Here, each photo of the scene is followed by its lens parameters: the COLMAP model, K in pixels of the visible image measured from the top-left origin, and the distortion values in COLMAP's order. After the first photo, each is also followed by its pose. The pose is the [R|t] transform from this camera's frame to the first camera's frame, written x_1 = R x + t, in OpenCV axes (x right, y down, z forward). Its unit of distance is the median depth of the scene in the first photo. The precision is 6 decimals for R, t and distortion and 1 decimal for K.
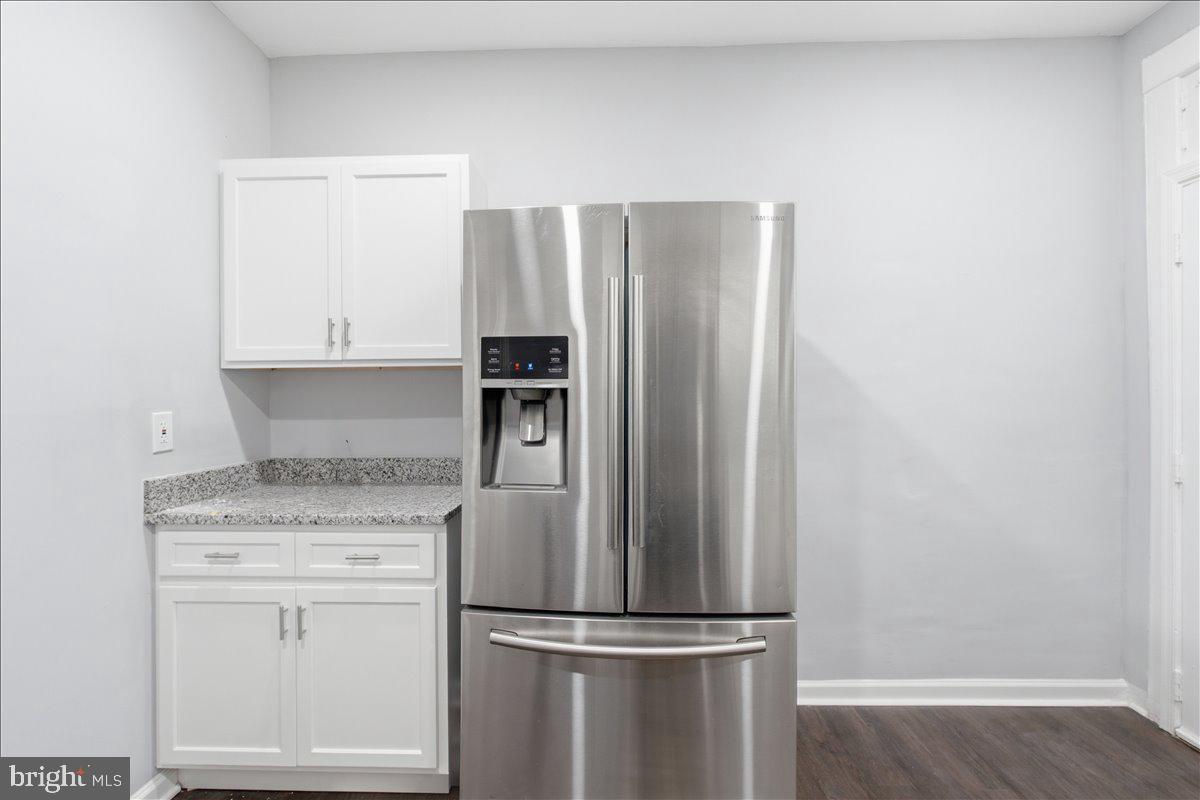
lens RADIAL K [[567.2, 0, 598.0], [0, 567.2, 394.4], [0, 0, 1]] dist [0.000618, 0.000060]
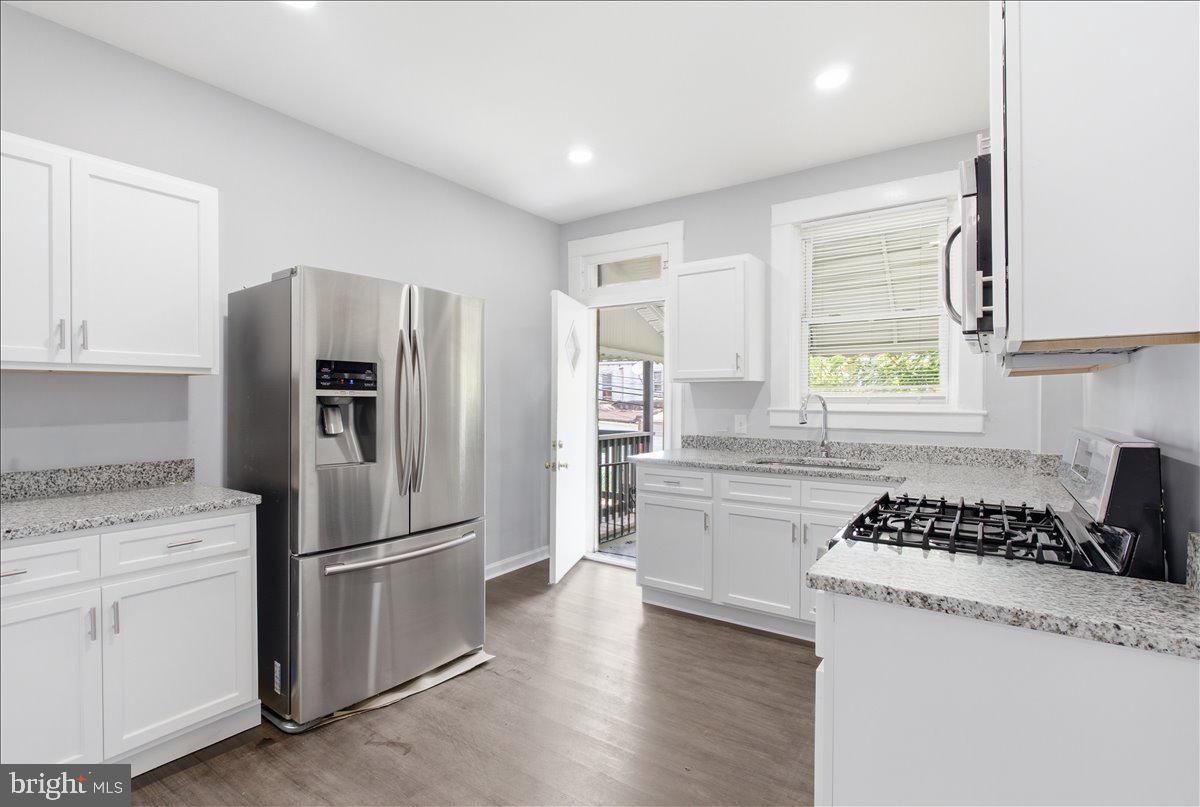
lens RADIAL K [[566.3, 0, 600.0], [0, 566.3, 403.5], [0, 0, 1]] dist [0.002959, 0.000298]
pose [[0.540604, -0.000223, 0.841277, -0.924106], [-0.004216, 0.999987, 0.002974, 0.000284], [-0.841267, -0.005154, 0.540596, -0.314543]]
